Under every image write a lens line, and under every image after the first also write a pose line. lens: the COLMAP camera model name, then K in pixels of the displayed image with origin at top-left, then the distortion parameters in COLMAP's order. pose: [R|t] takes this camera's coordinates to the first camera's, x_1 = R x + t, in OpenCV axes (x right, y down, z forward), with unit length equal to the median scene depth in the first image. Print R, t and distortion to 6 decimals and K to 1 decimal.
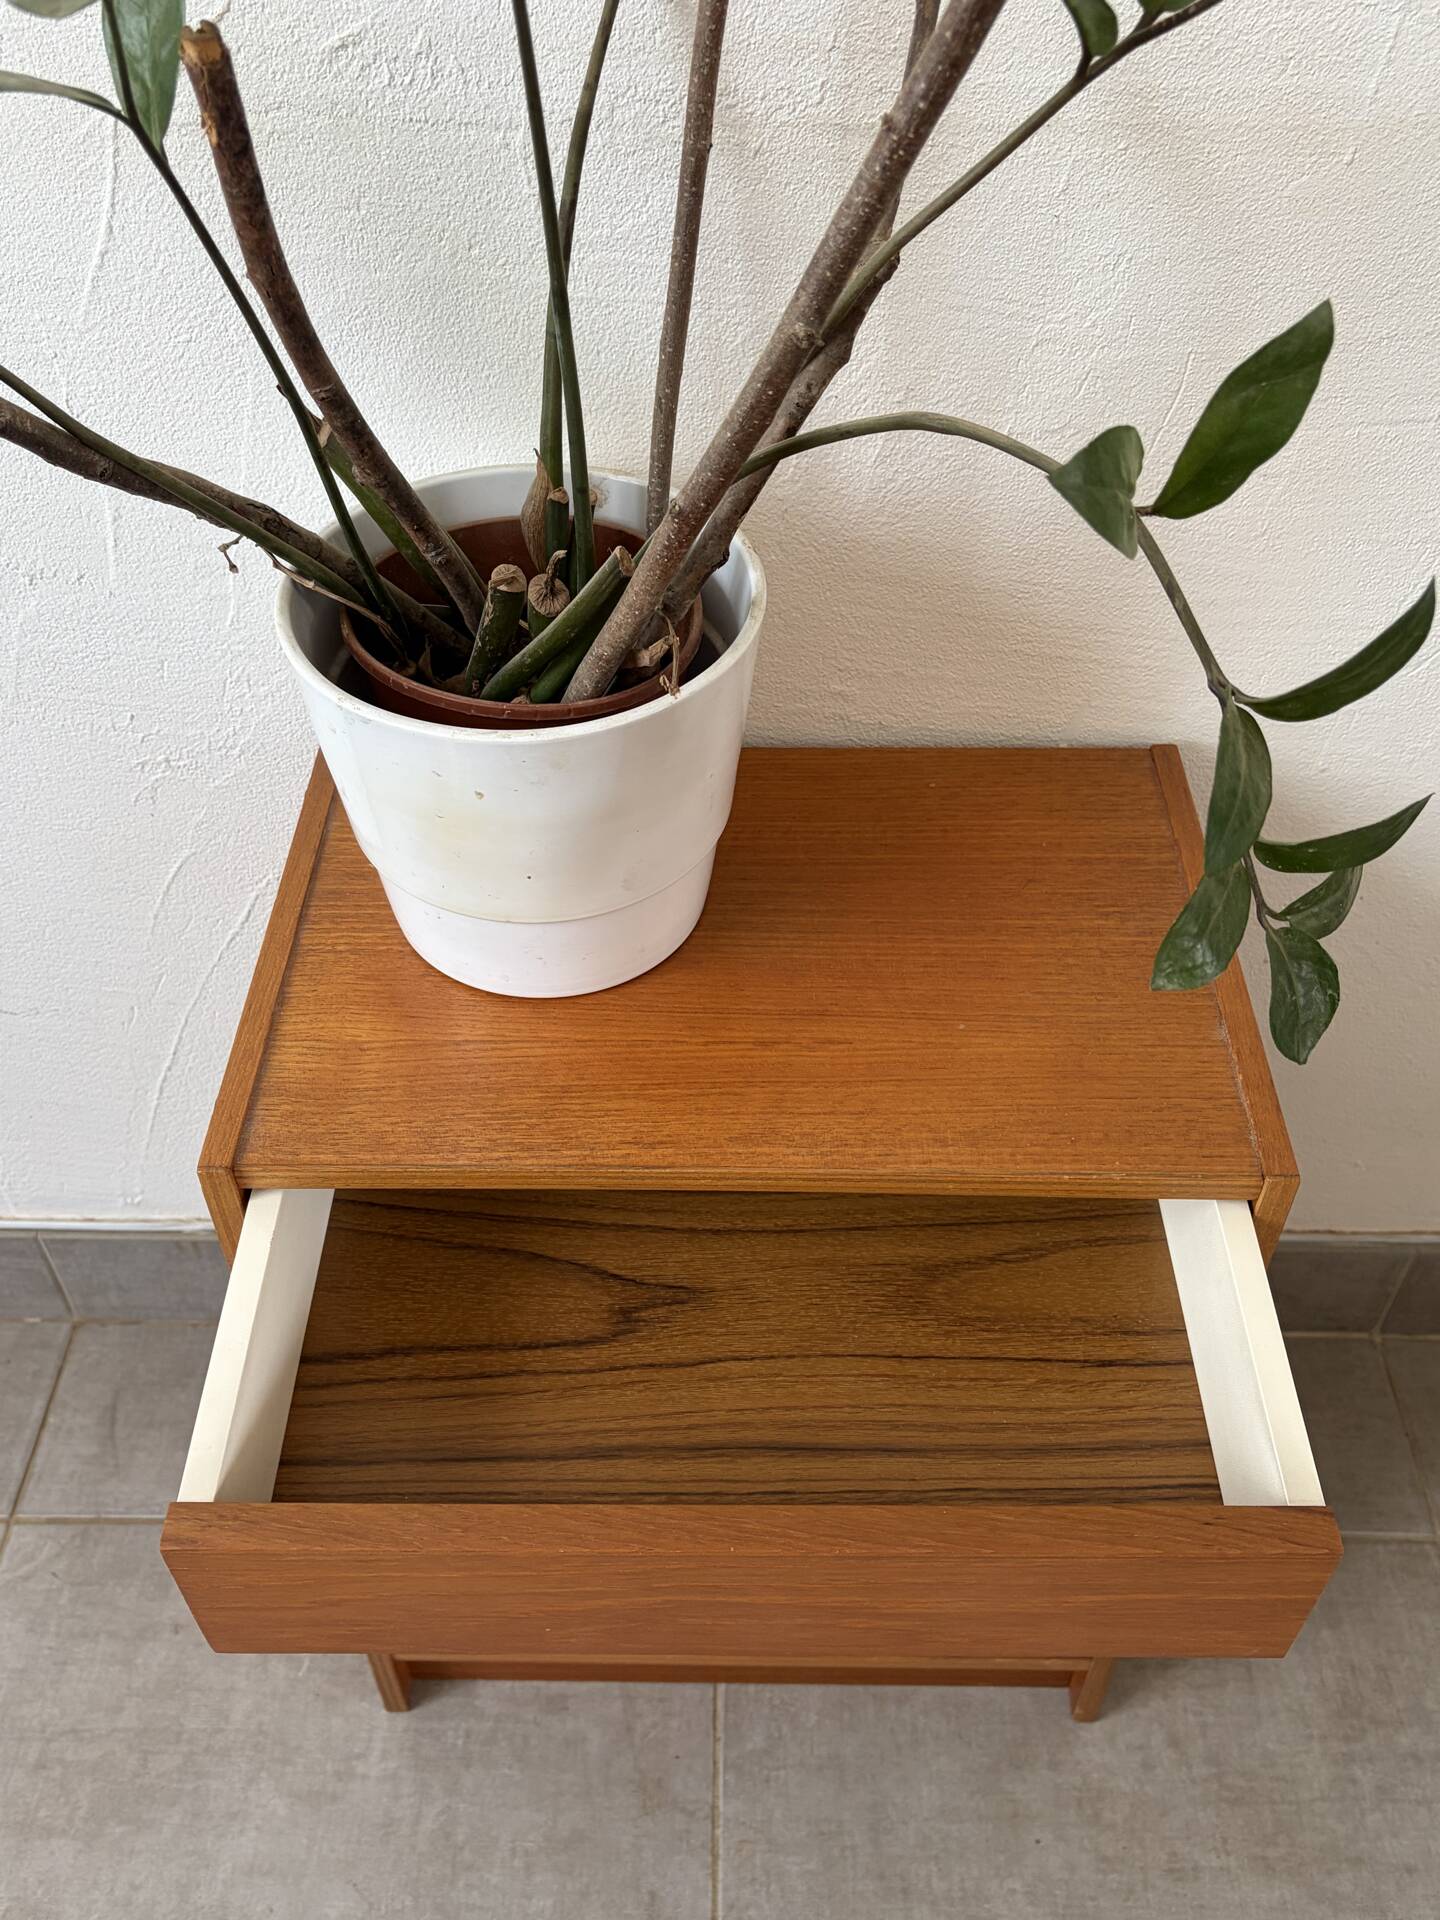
lens RADIAL K [[1713.9, 0, 709.1], [0, 1713.9, 971.0], [0, 0, 1]] dist [0.014039, 0.005025]
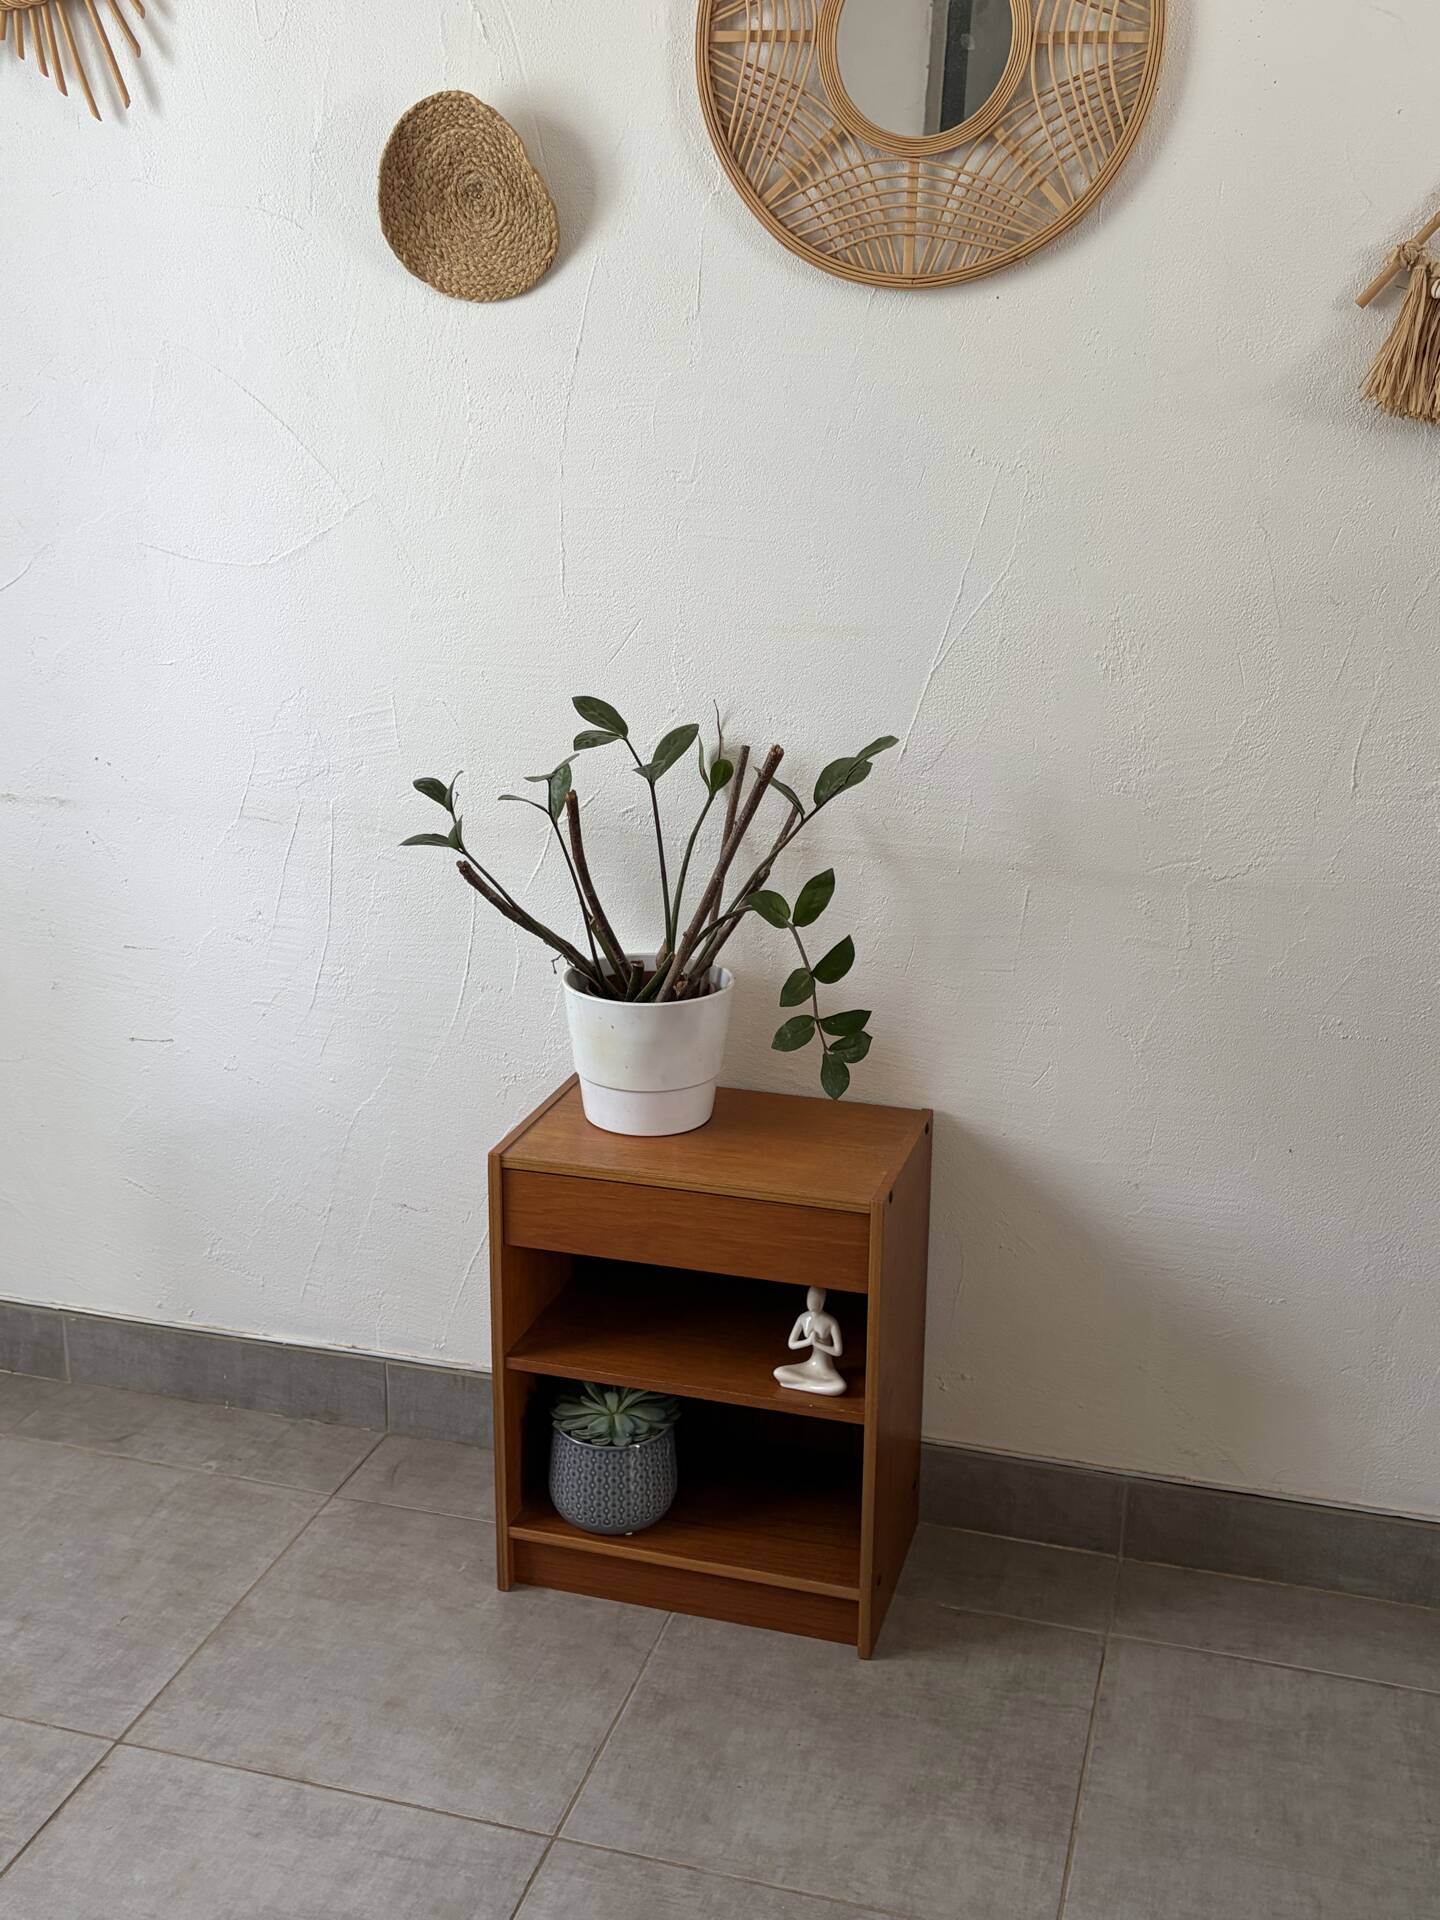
lens RADIAL K [[2003.9, 0, 706.4], [0, 2003.9, 939.0], [0, 0, 1]] dist [0.041052, 0.000000]
pose [[0.962187, 0.088325, -0.257673, 0.555506], [-0.202556, 0.864480, -0.460049, 0.818121], [0.182119, 0.494847, 0.849682, -1.216279]]
